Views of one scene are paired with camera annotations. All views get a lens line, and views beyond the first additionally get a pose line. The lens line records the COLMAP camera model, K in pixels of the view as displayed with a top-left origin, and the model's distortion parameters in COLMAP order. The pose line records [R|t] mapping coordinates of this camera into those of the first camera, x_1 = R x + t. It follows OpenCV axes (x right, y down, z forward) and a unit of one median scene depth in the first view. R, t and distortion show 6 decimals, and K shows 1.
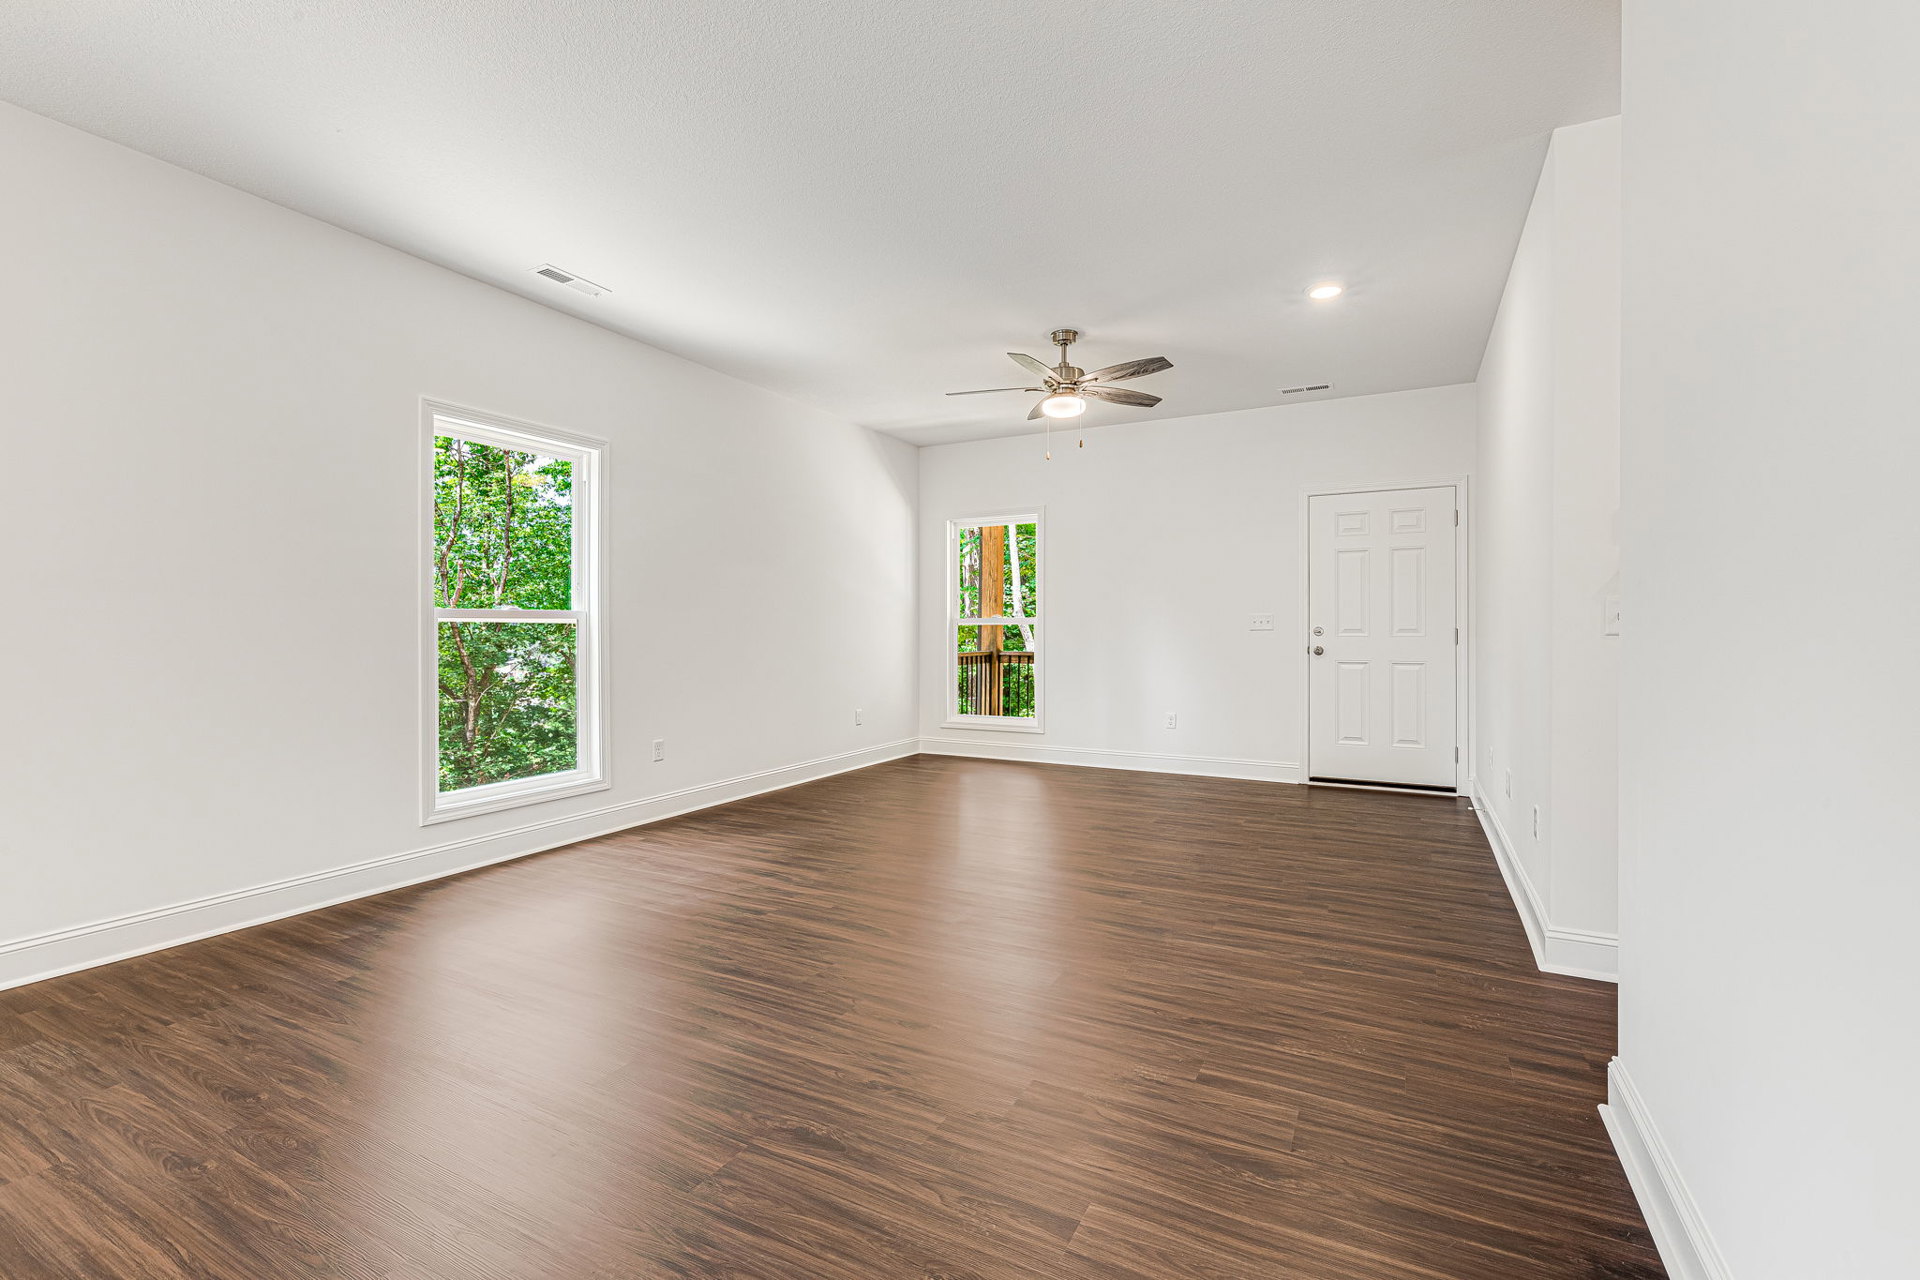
lens RADIAL K [[829.4, 0, 961.1], [0, 829.4, 631.5], [0, 0, 1]] dist [0.001606, -0.000043]
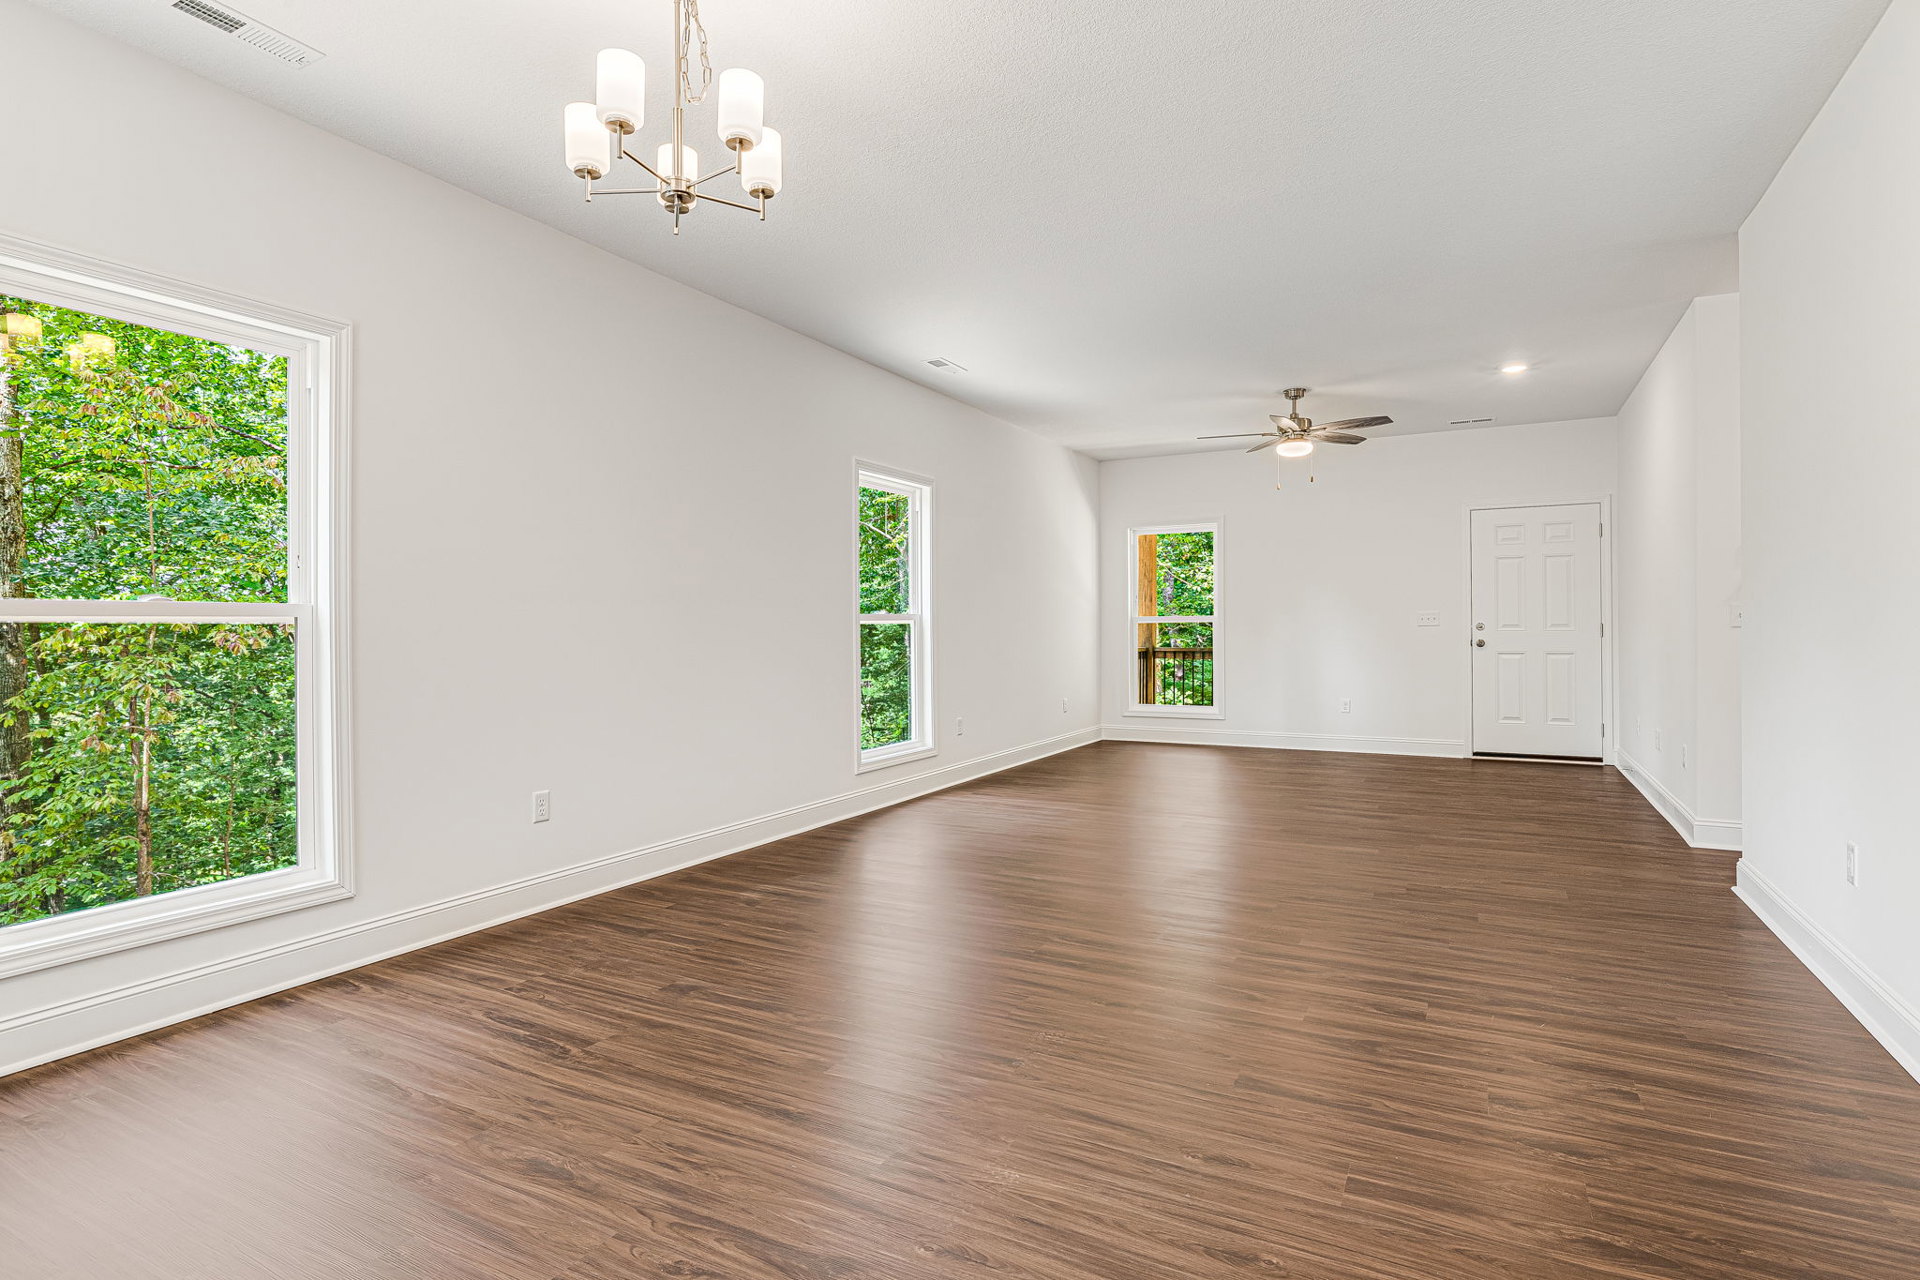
lens RADIAL K [[972.4, 0, 960.1], [0, 972.4, 627.4], [0, 0, 1]] dist [-0.000587, -0.000428]
pose [[0.999969, -0.006641, -0.004249, -0.379034], [0.006629, 0.999974, -0.002871, 0.000060], [0.004268, 0.002843, 0.999987, -0.473202]]
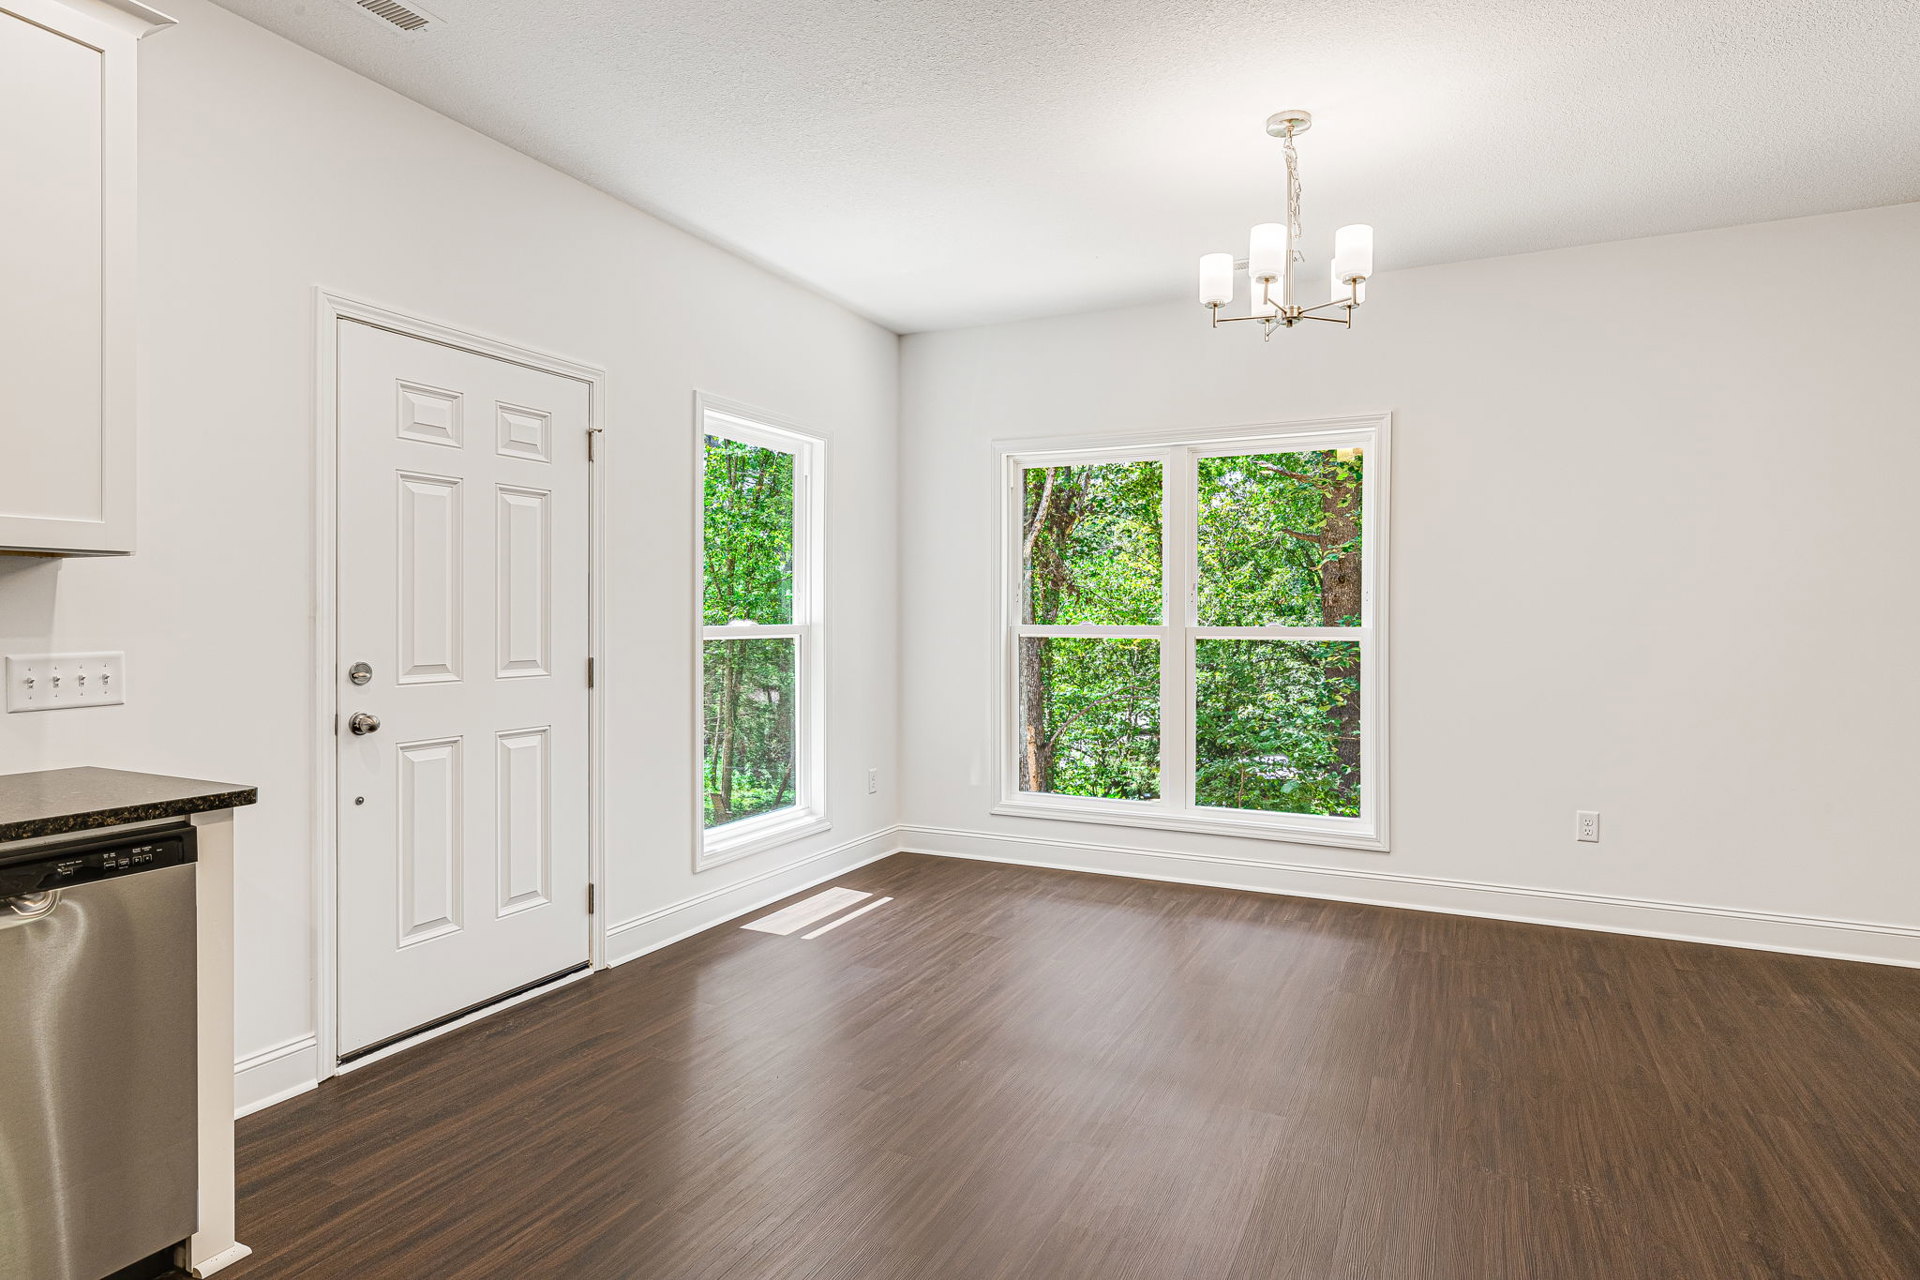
lens RADIAL K [[1055.3, 0, 957.0], [0, 1055.3, 622.7], [0, 0, 1]] dist [0.001492, 0.000261]
pose [[0.027496, 0.005227, -0.999608, 0.163763], [-0.004193, 0.999978, 0.005113, -0.030100], [0.999613, 0.004051, 0.027518, -0.206375]]
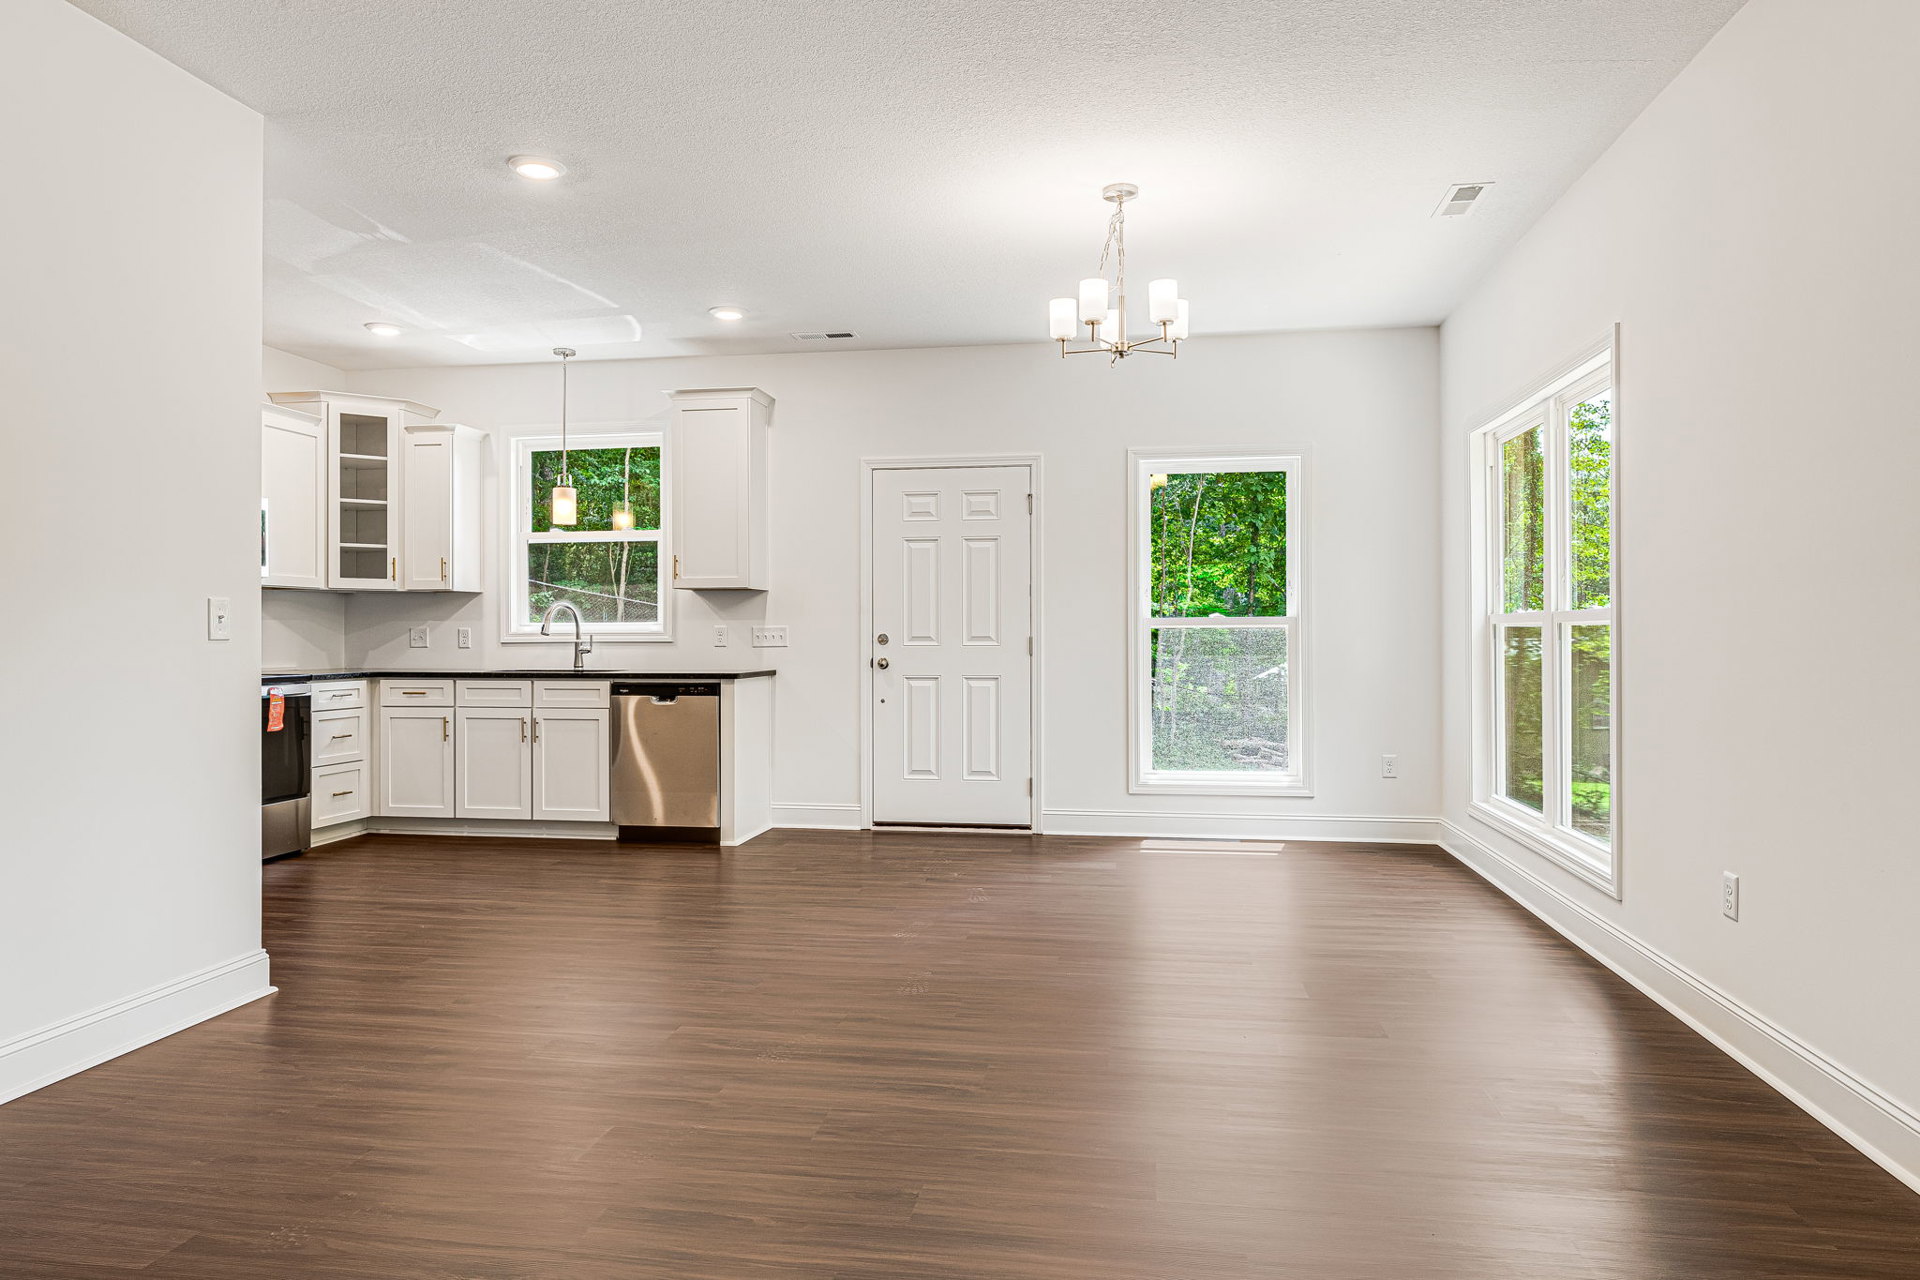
lens RADIAL K [[1191.4, 0, 956.3], [0, 1191.4, 629.6], [0, 0, 1]] dist [0.000763, 0.000637]
pose [[-0.947165, -0.000519, -0.320746, -0.094880], [0.000146, 0.999998, -0.002048, -0.003346], [0.320746, -0.001986, -0.947163, 0.891212]]
